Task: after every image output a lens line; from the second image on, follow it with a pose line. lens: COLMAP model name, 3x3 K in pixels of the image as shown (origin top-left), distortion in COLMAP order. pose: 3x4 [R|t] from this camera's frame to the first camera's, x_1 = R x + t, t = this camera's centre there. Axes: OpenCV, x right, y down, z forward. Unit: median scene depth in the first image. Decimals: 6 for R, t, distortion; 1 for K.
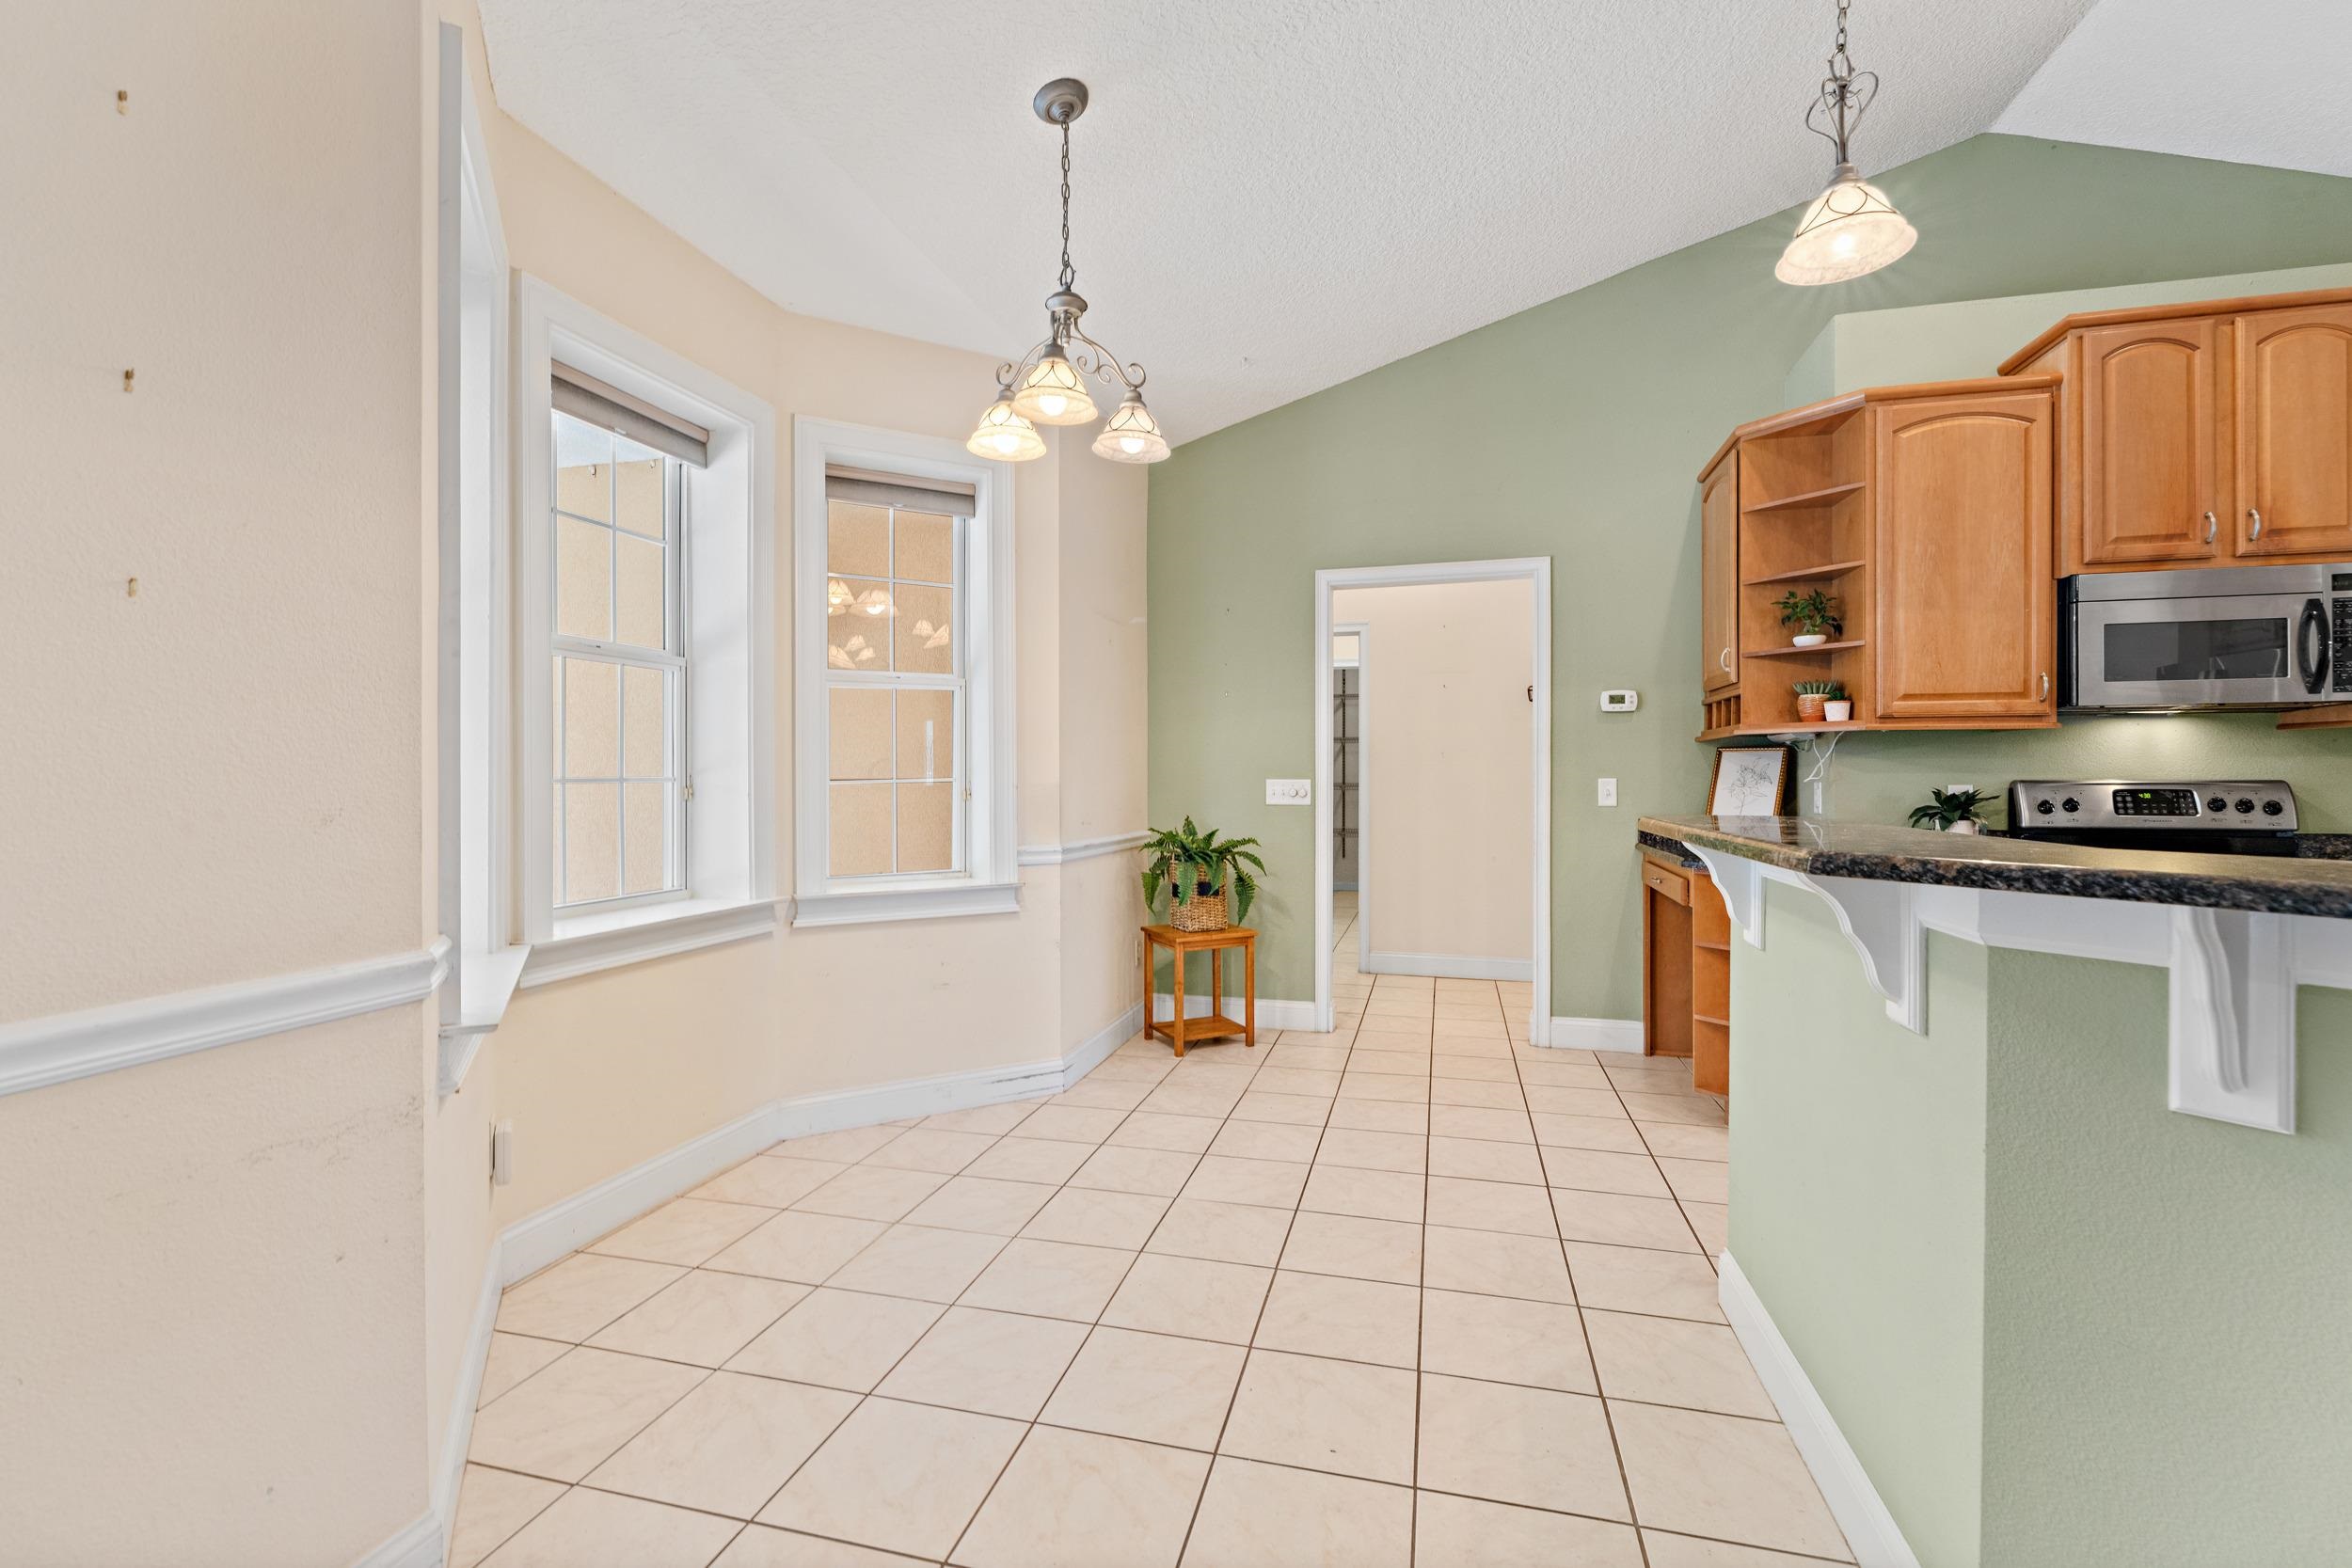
lens RADIAL K [[991.1, 0, 1173.7], [0, 991.1, 779.1], [0, 0, 1]] dist [-0.008085, 0.001157]
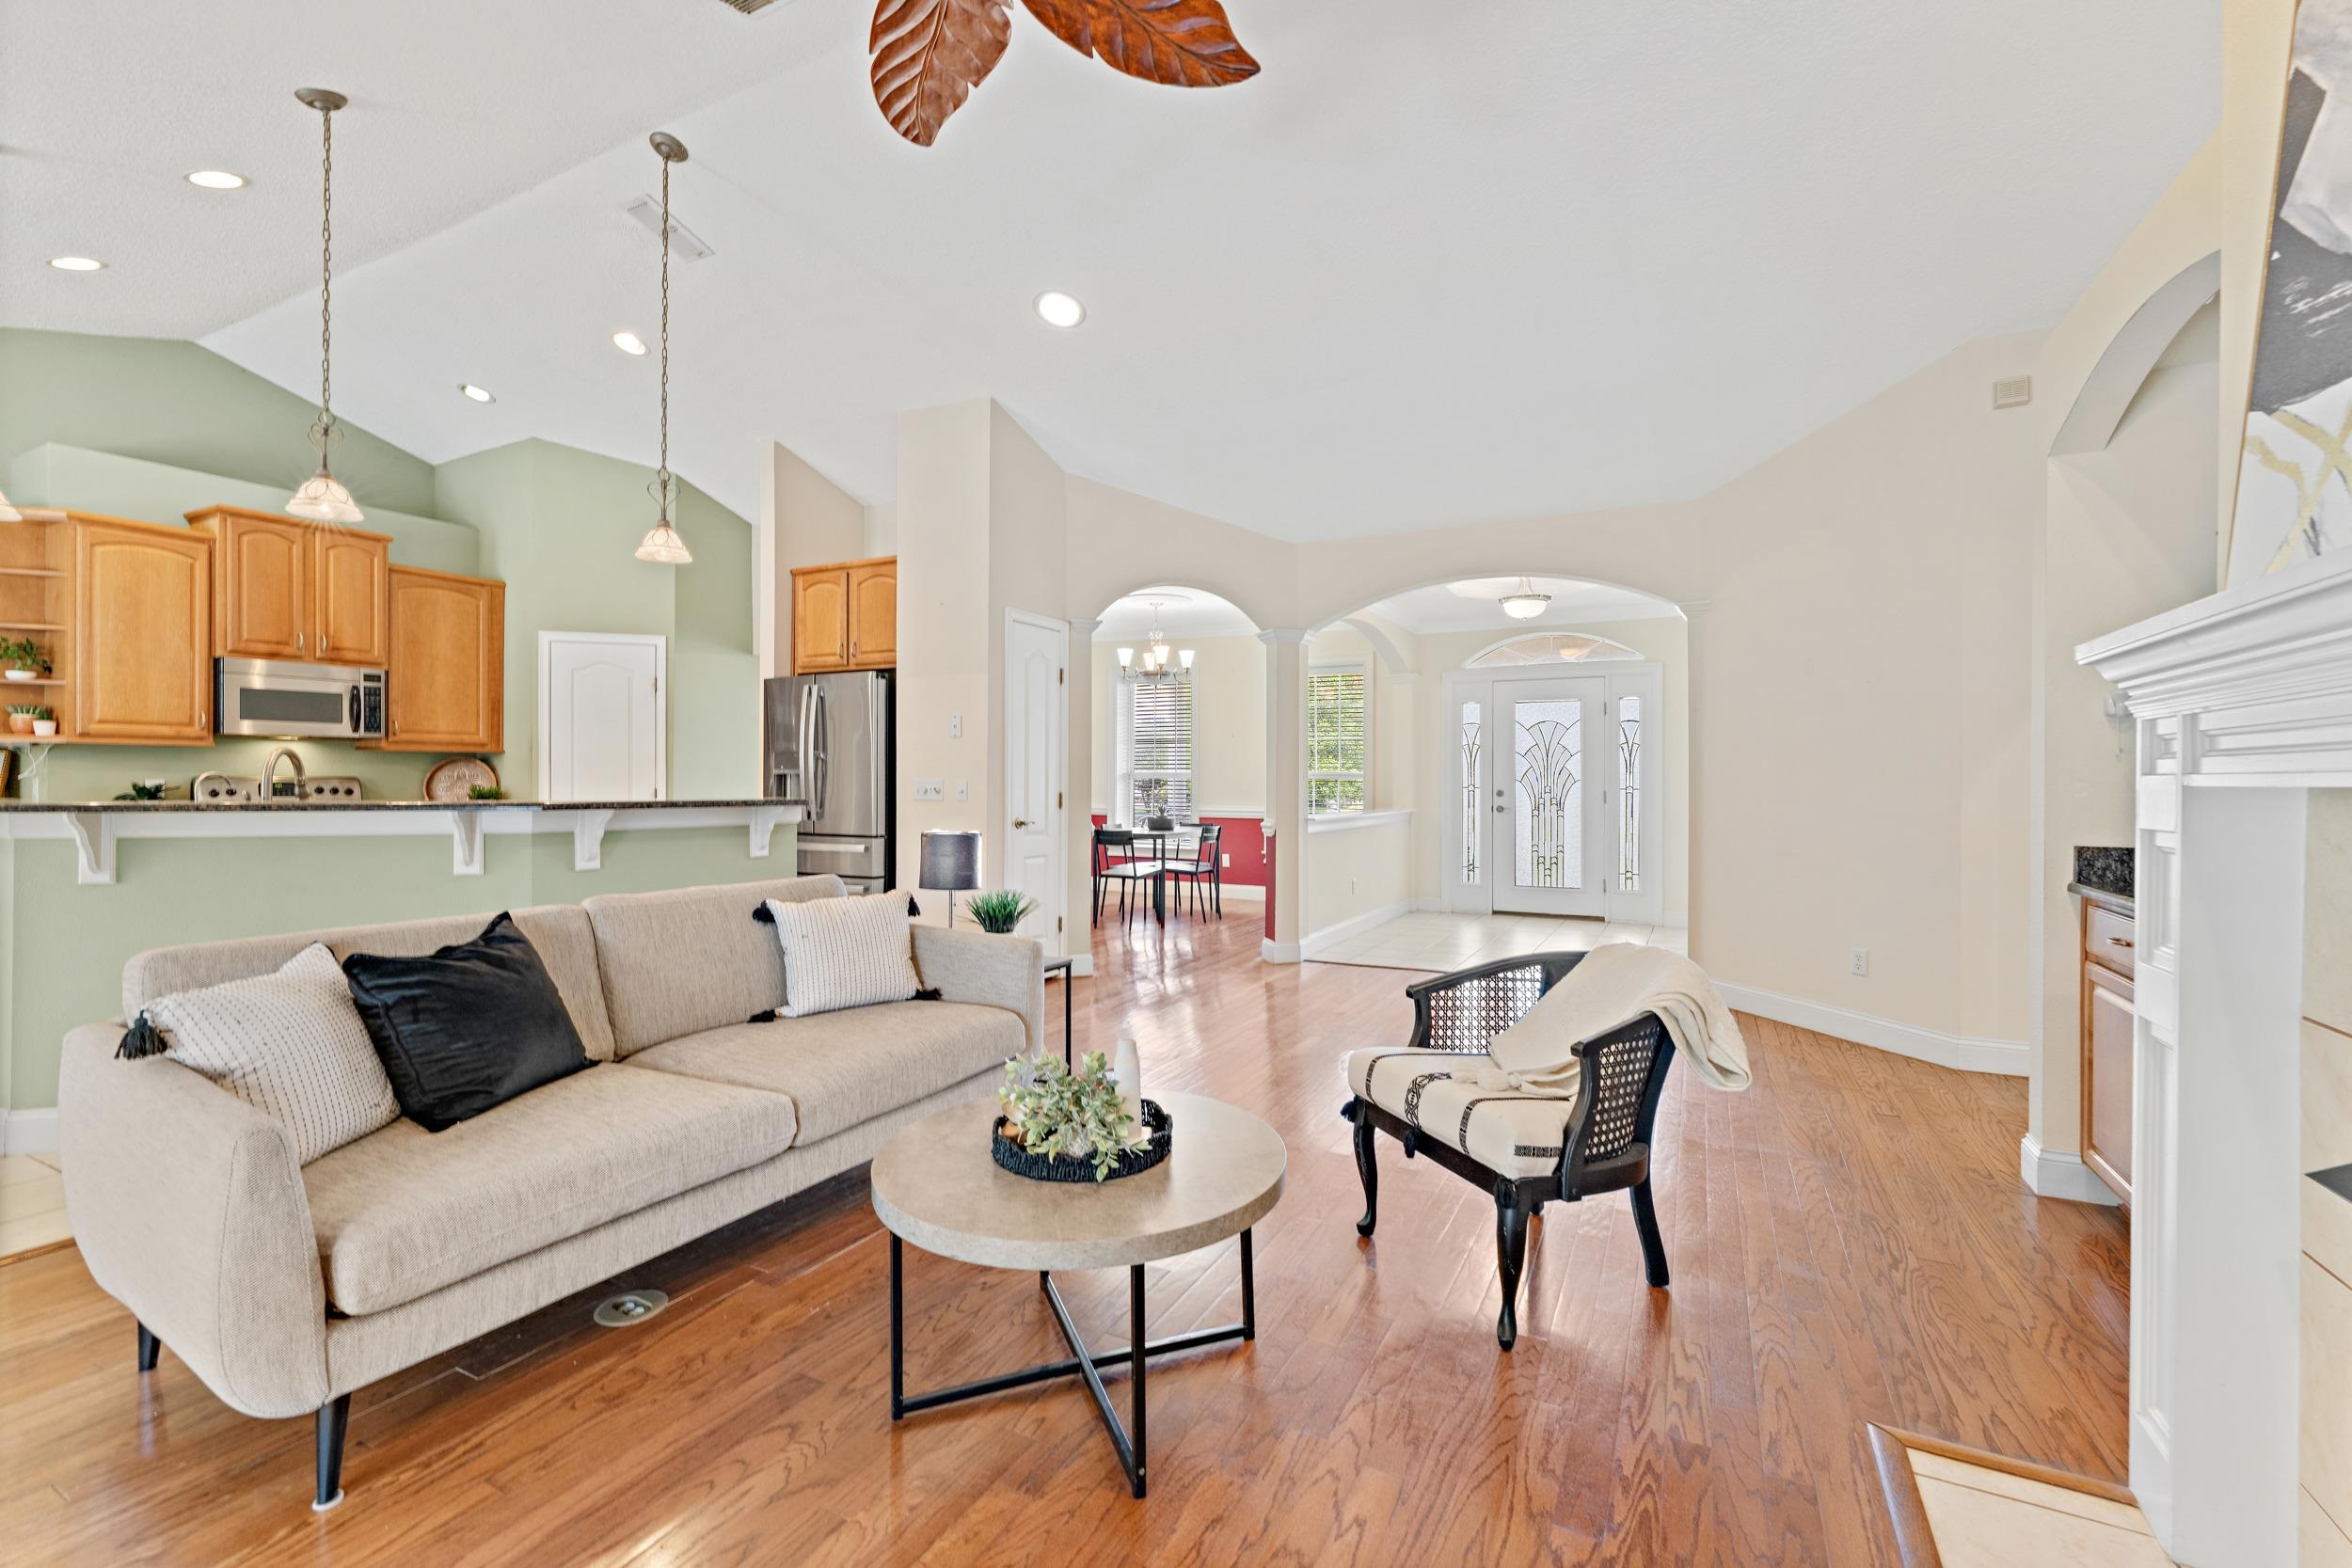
lens RADIAL K [[991.1, 0, 1199.2], [0, 991.1, 775.8], [0, 0, 1]] dist [-0.008085, 0.001157]
pose [[0.195363, 0.001371, 0.980730, -0.413141], [0.001900, 0.999997, -0.001776, 0.005422], [-0.980729, 0.002210, 0.195360, -0.961840]]
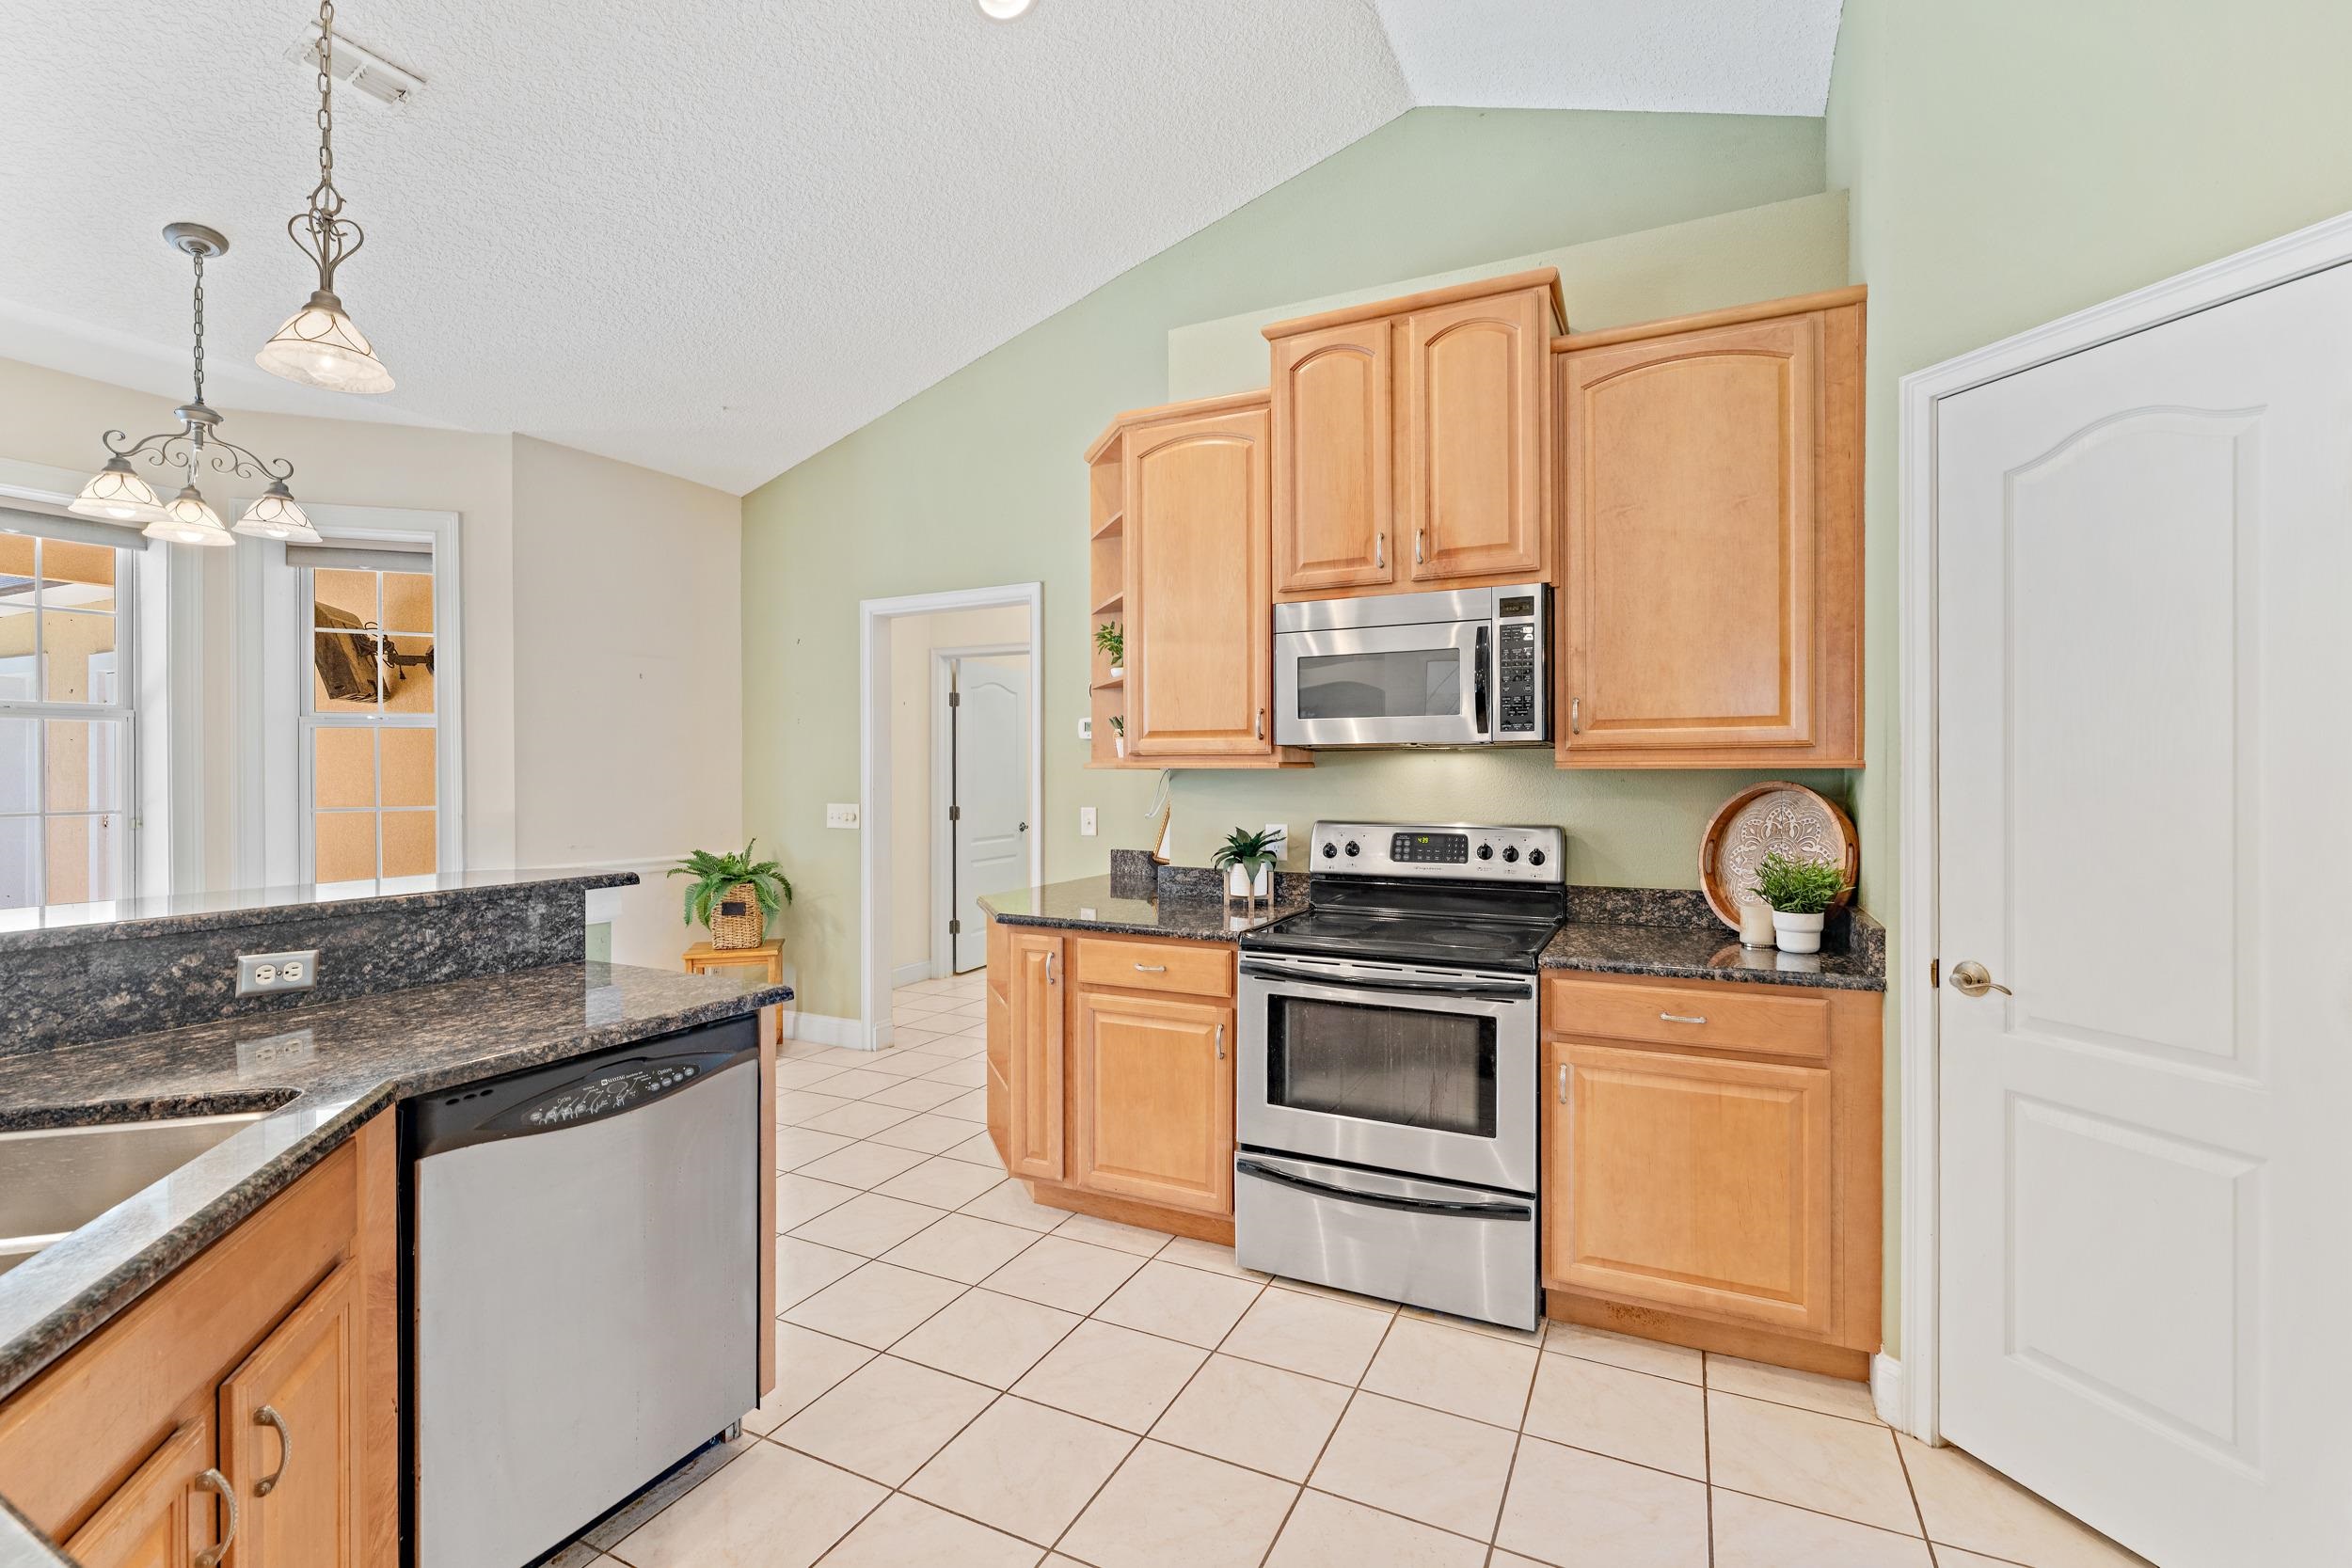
lens RADIAL K [[991.1, 0, 1167.7], [0, 991.1, 762.6], [0, 0, 1]] dist [-0.008085, 0.001157]
pose [[0.983924, -0.004262, -0.178539, 0.950157], [0.002931, 0.999966, -0.007714, -0.049858], [0.178566, 0.007067, 0.983903, 0.063172]]
